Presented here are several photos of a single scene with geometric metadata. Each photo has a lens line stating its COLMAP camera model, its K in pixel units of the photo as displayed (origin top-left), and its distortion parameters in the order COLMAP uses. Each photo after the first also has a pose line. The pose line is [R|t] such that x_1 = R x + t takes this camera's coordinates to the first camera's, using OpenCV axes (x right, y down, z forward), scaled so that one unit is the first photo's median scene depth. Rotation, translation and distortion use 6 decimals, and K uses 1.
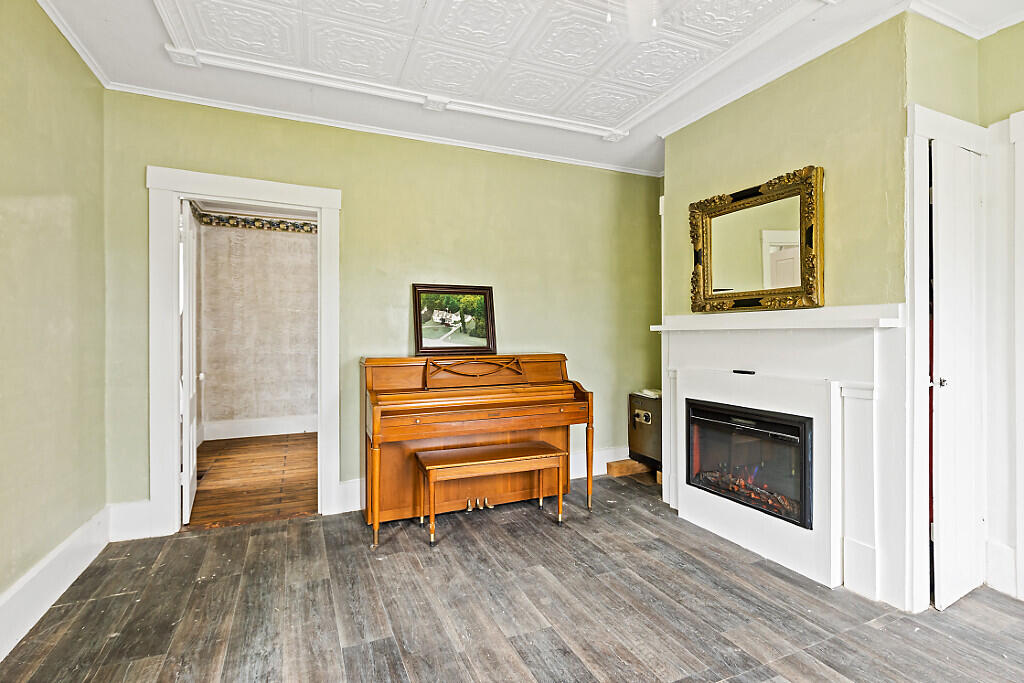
lens RADIAL K [[473.4, 0, 505.4], [0, 473.4, 334.2], [0, 0, 1]] dist [-0.000598, -0.000697]
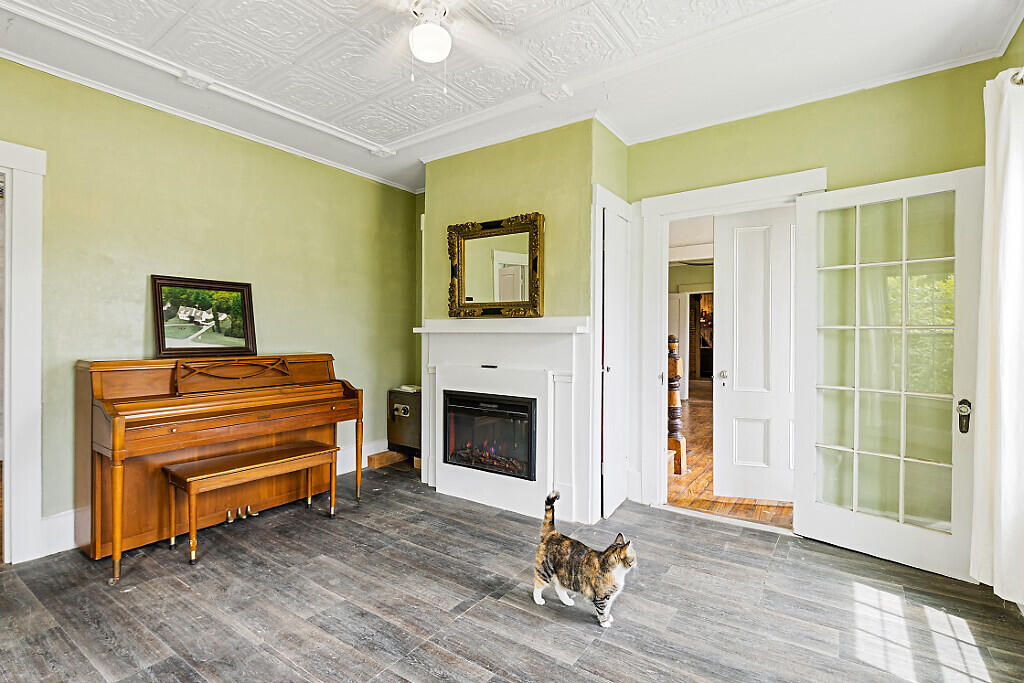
lens RADIAL K [[478.0, 0, 505.1], [0, 478.0, 336.7], [0, 0, 1]] dist [0.001021, -0.000515]
pose [[0.852699, 0.007000, 0.522356, -0.118401], [-0.009430, 0.999954, 0.001995, -0.001825], [-0.522318, -0.006627, 0.852725, -0.099441]]
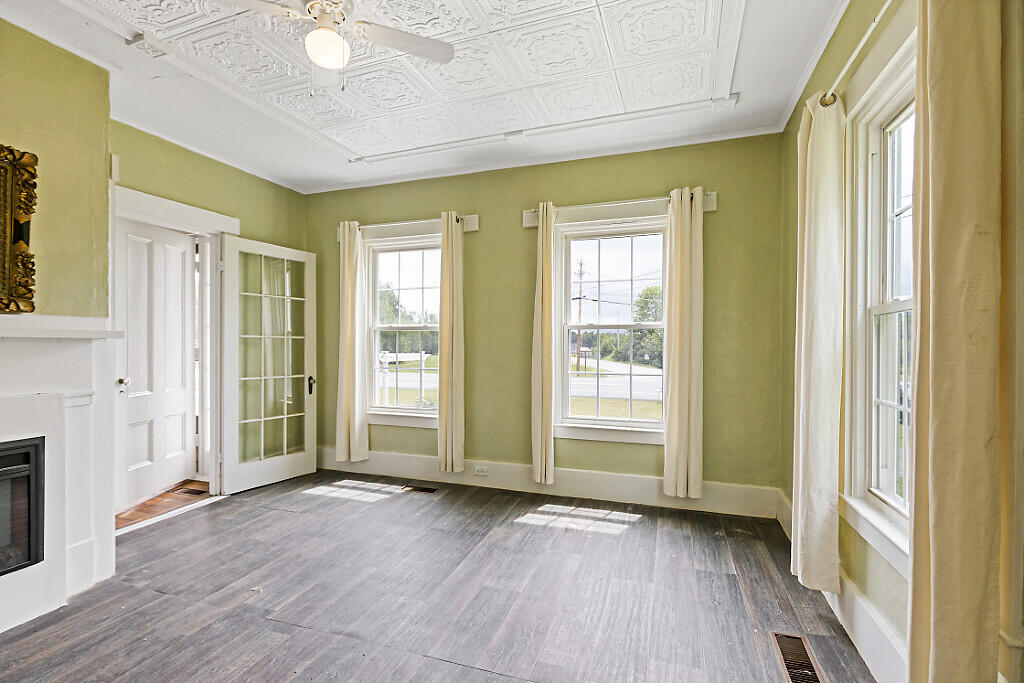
lens RADIAL K [[462.0, 0, 508.1], [0, 462.0, 345.9], [0, 0, 1]] dist [-0.000696, -0.000254]
pose [[-0.732542, 0.000742, 0.680721, -0.493560], [0.000284, 1.000000, -0.000785, 0.003977], [-0.680721, -0.000382, -0.732542, 0.849225]]
